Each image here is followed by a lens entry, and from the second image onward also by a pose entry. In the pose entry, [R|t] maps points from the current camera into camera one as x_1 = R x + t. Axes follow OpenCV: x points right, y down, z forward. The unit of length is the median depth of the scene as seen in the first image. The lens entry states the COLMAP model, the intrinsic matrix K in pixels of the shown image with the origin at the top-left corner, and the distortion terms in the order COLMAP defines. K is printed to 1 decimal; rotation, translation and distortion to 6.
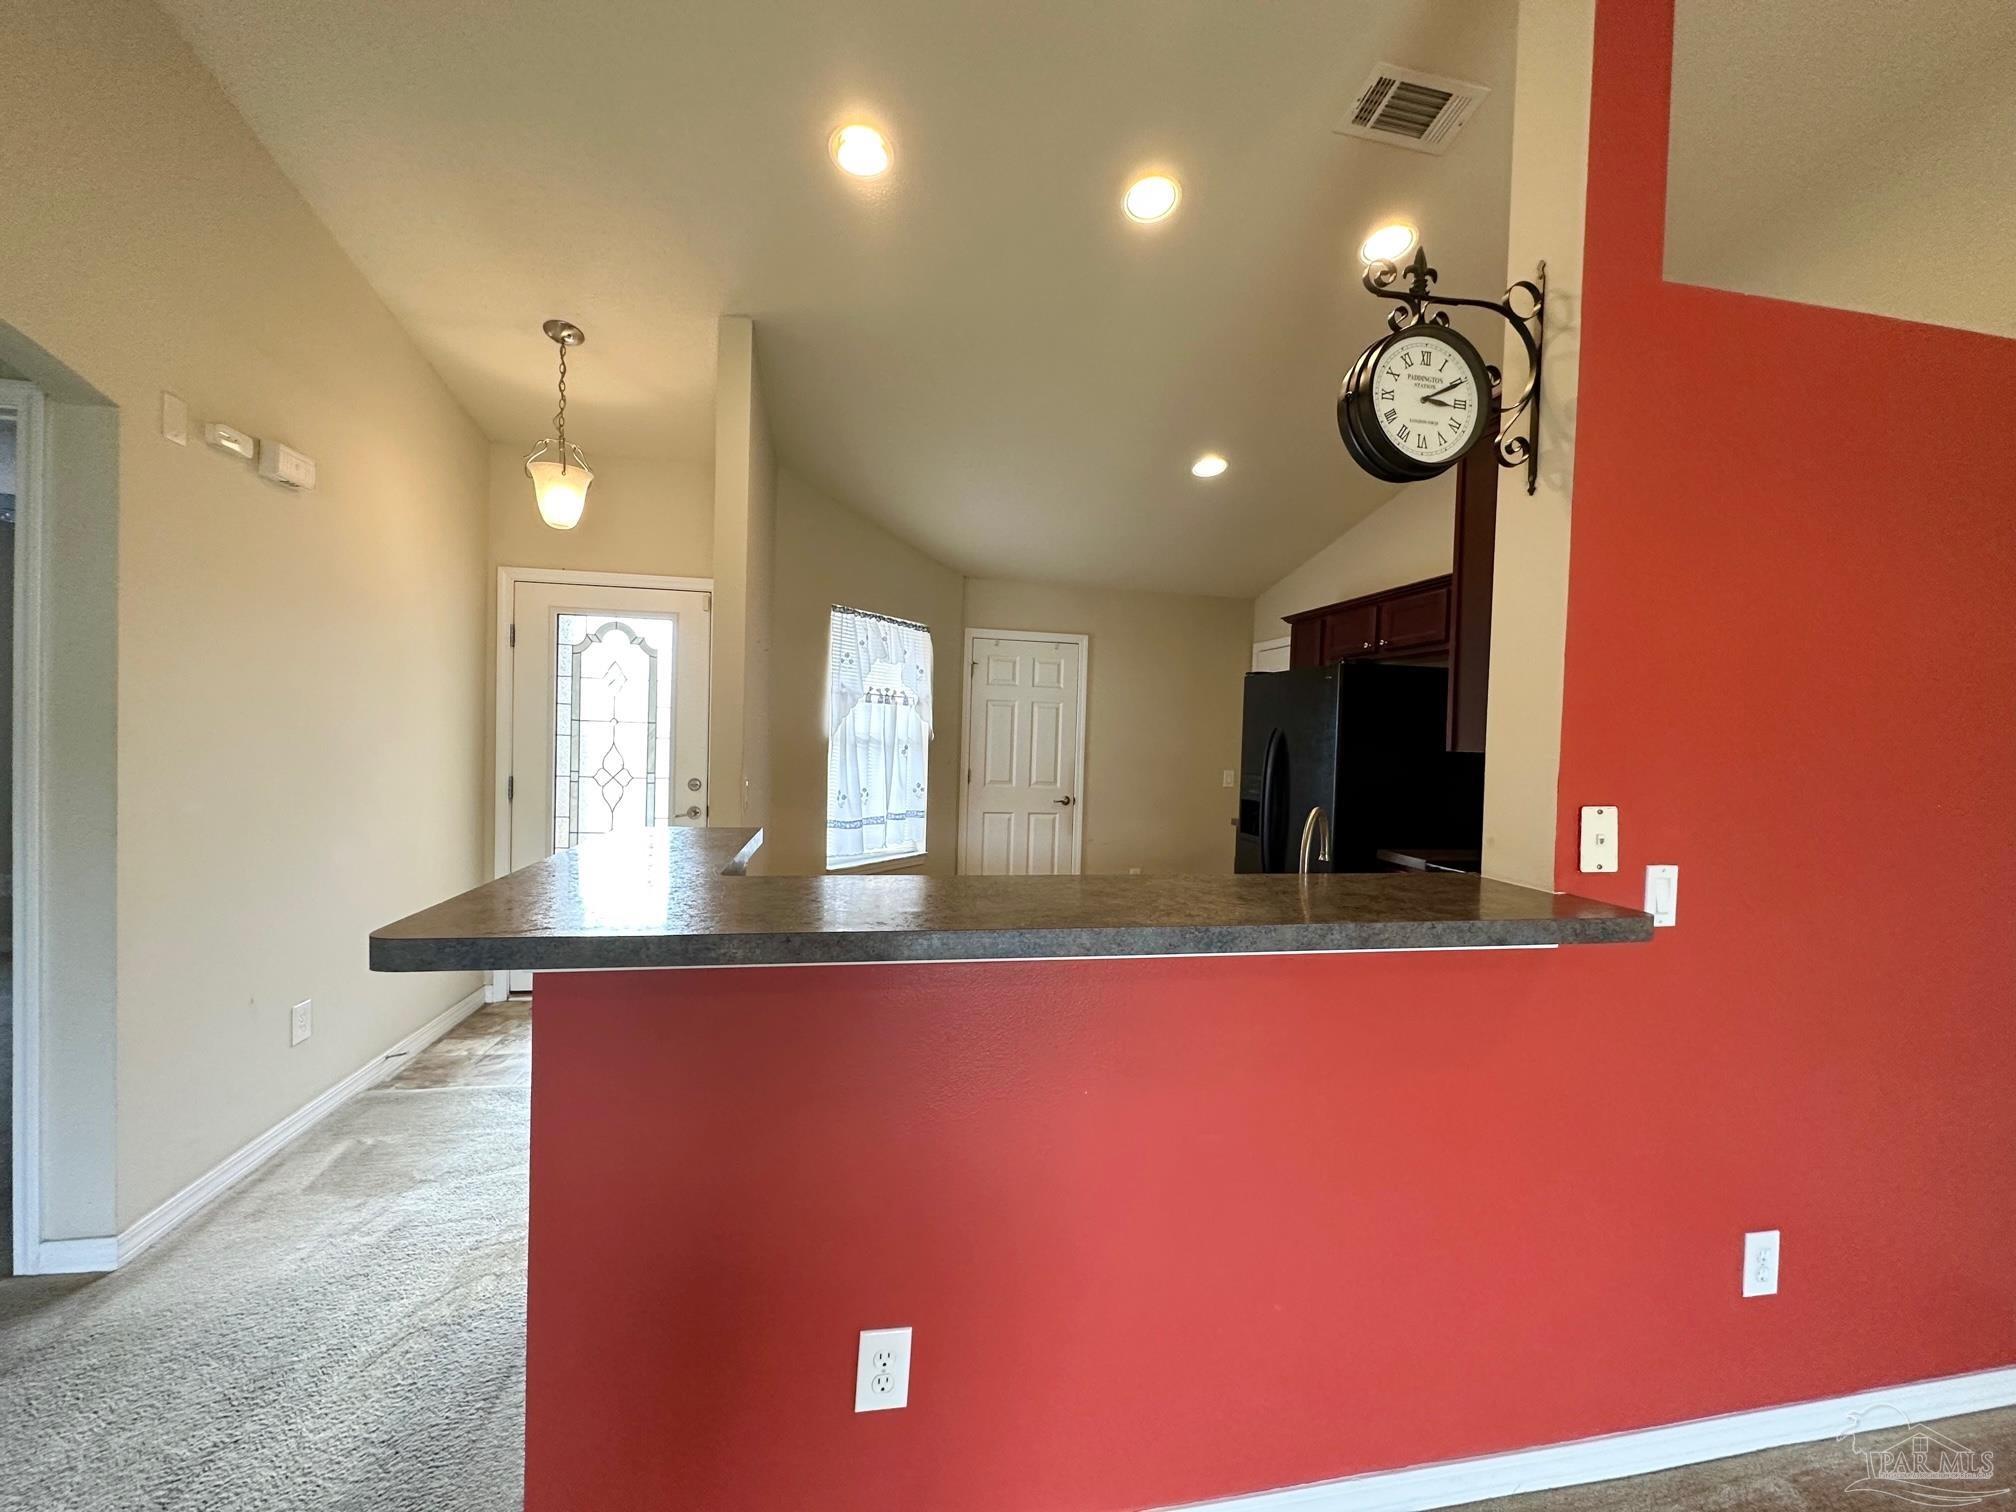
lens RADIAL K [[802.9, 0, 1007.2], [0, 802.9, 756.2], [0, 0, 1]] dist [-0.002093, -0.000359]
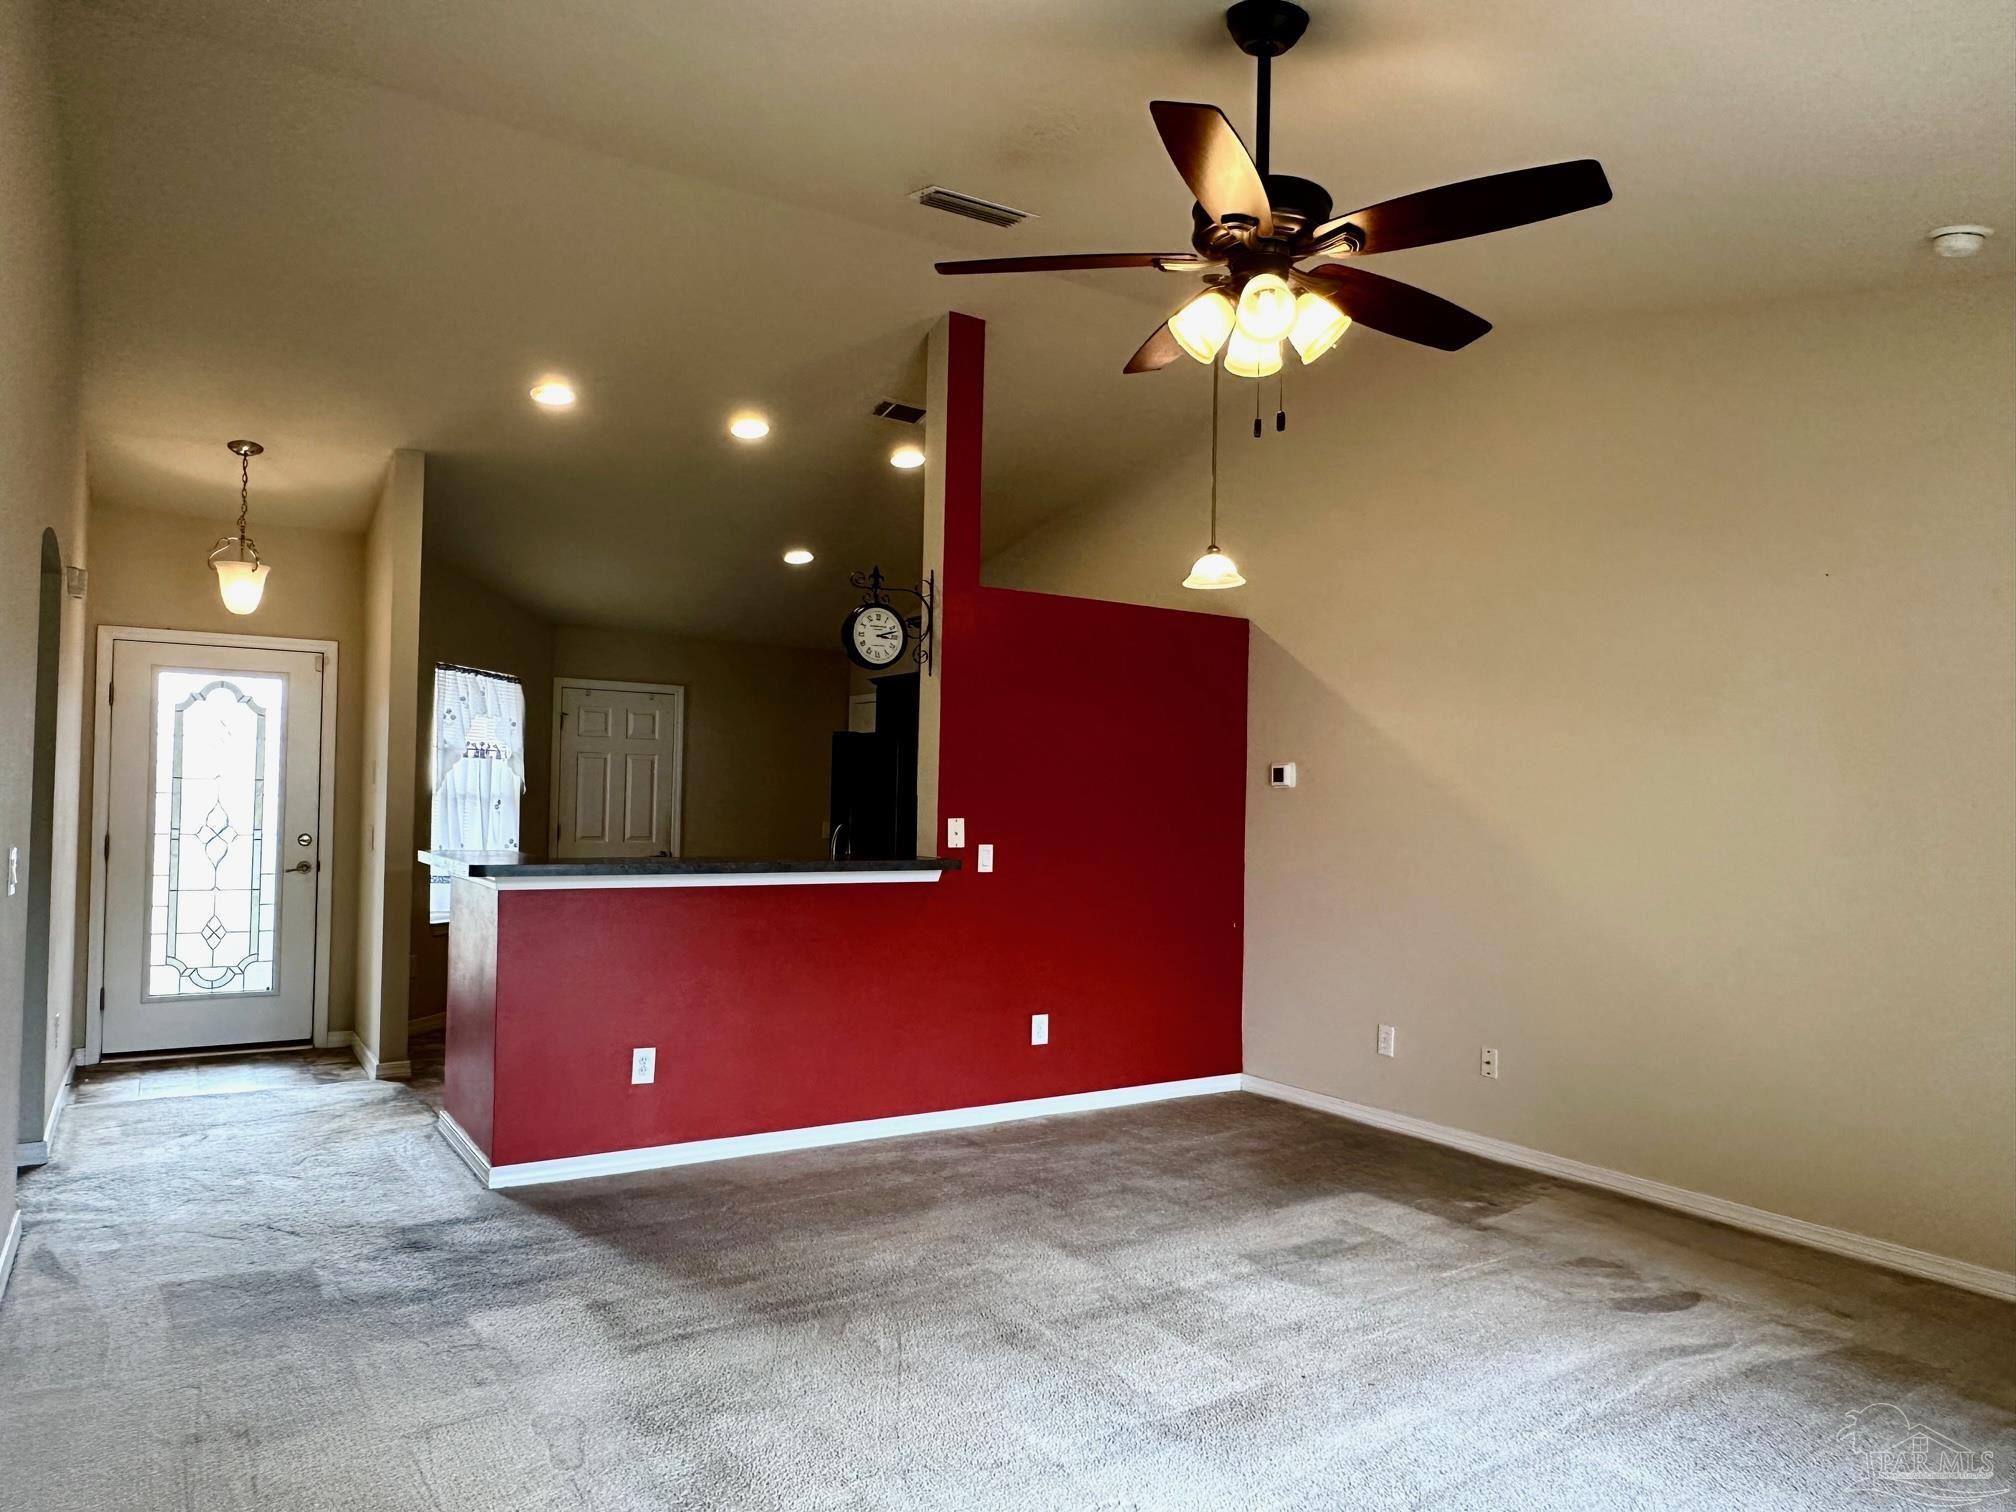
lens RADIAL K [[1305.6, 0, 1005.3], [0, 1305.6, 765.8], [0, 0, 1]] dist [-0.003448, -0.003053]
pose [[0.929717, -0.002748, 0.368264, -0.173835], [0.018083, 0.999107, -0.038198, 0.020973], [-0.367830, 0.042173, 0.928936, -0.889120]]
